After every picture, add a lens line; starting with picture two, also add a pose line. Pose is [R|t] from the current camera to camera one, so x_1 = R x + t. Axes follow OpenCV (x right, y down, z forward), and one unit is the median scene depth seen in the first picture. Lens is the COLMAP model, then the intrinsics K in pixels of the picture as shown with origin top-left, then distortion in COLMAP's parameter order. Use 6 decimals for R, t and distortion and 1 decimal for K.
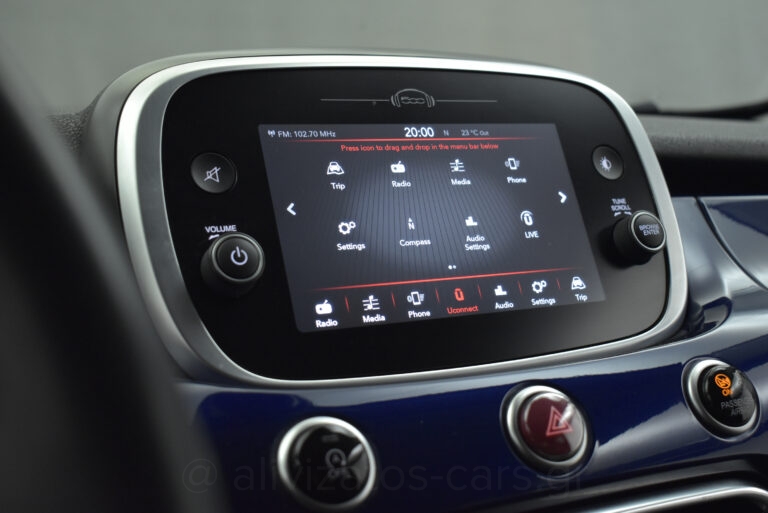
lens RADIAL K [[984.8, 0, 383.5], [0, 984.8, 254.1], [0, 0, 1]] dist [-0.056660, 0.000000]
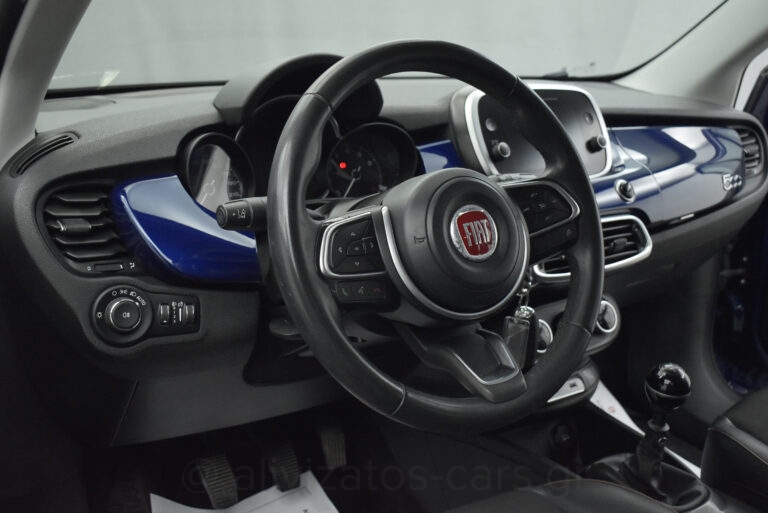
lens RADIAL K [[769.2, 0, 389.2], [0, 769.2, 260.8], [0, 0, 1]] dist [-0.075344, 0.000000]
pose [[0.987895, -0.014034, 0.154488, -0.892692], [-0.009785, 0.988278, 0.152348, -0.014005], [-0.154815, -0.152016, 0.976178, -1.533080]]
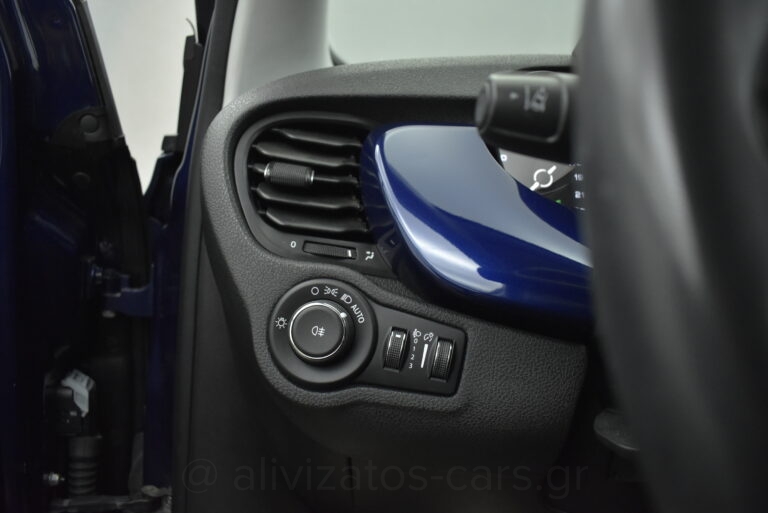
lens RADIAL K [[588.6, 0, 380.4], [0, 588.6, 259.3], [0, 0, 1]] dist [-0.097315, 0.010285]
pose [[0.887056, 0.121739, -0.445322, -0.834804], [-0.114942, 0.992469, 0.042356, 0.266972], [0.447125, 0.013614, 0.894368, -0.309447]]
